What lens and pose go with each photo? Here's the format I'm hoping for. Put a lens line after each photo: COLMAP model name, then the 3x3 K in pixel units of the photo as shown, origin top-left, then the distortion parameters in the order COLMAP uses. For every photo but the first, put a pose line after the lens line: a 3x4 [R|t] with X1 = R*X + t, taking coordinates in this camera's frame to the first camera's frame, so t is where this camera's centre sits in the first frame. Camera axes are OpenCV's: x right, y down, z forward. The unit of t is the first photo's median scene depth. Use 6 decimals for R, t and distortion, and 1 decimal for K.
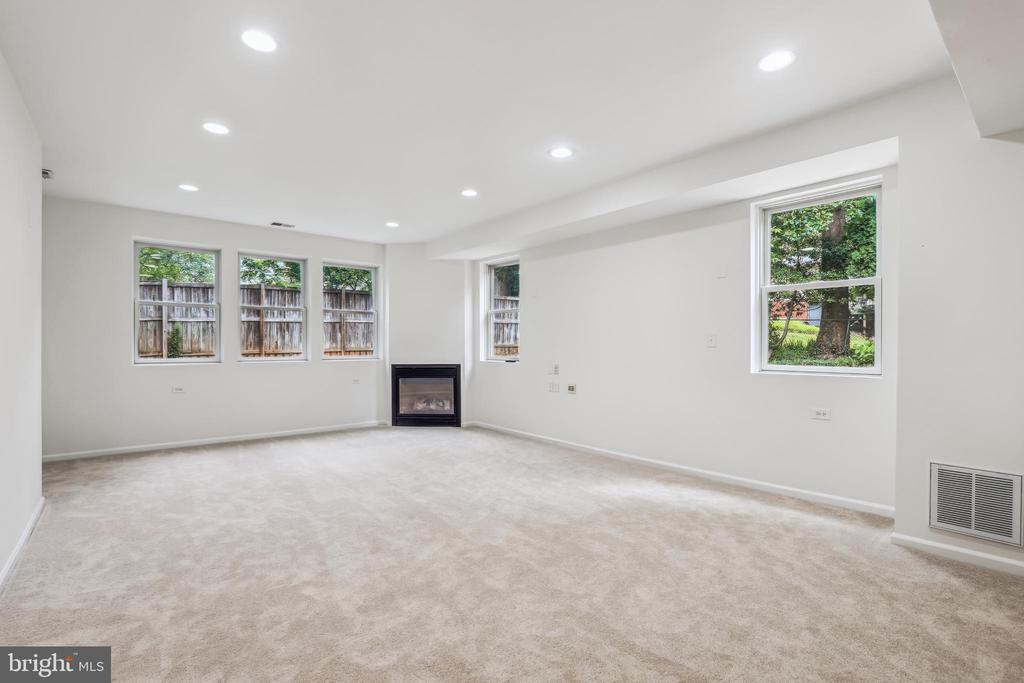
lens RADIAL K [[479.7, 0, 512.0], [0, 479.7, 341.5], [0, 0, 1]] dist [-0.020420, 0.000138]
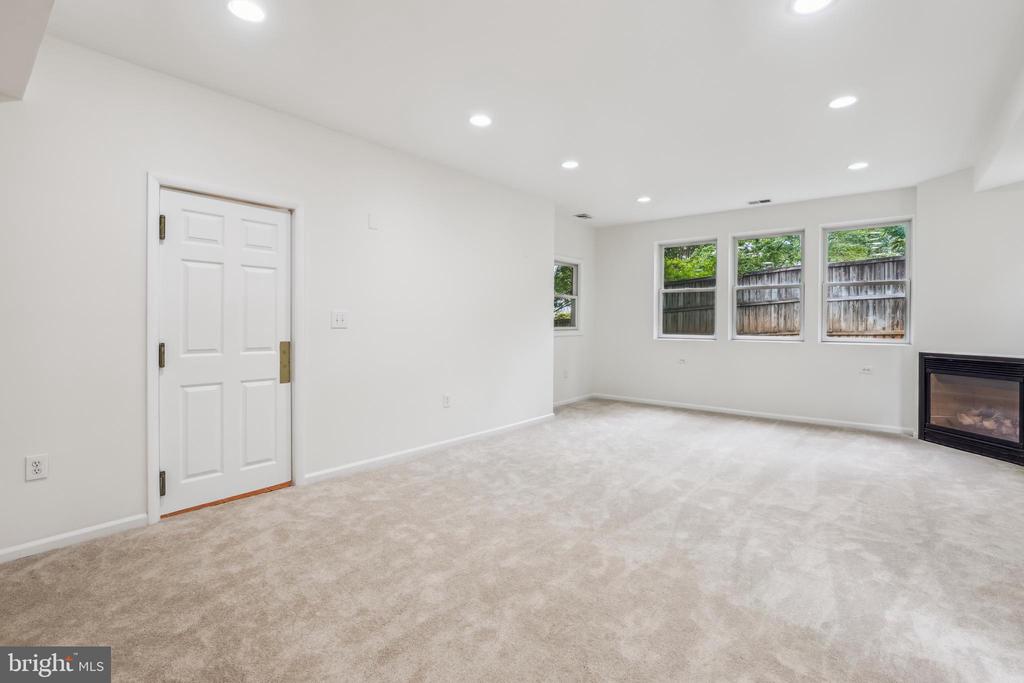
lens RADIAL K [[467.1, 0, 513.5], [0, 467.1, 320.5], [0, 0, 1]] dist [-0.015732, -0.000046]
pose [[0.185299, -0.001661, -0.982681, 0.312439], [0.000607, 0.999999, -0.001576, 0.000649], [0.982682, -0.000305, 0.185299, 0.277317]]
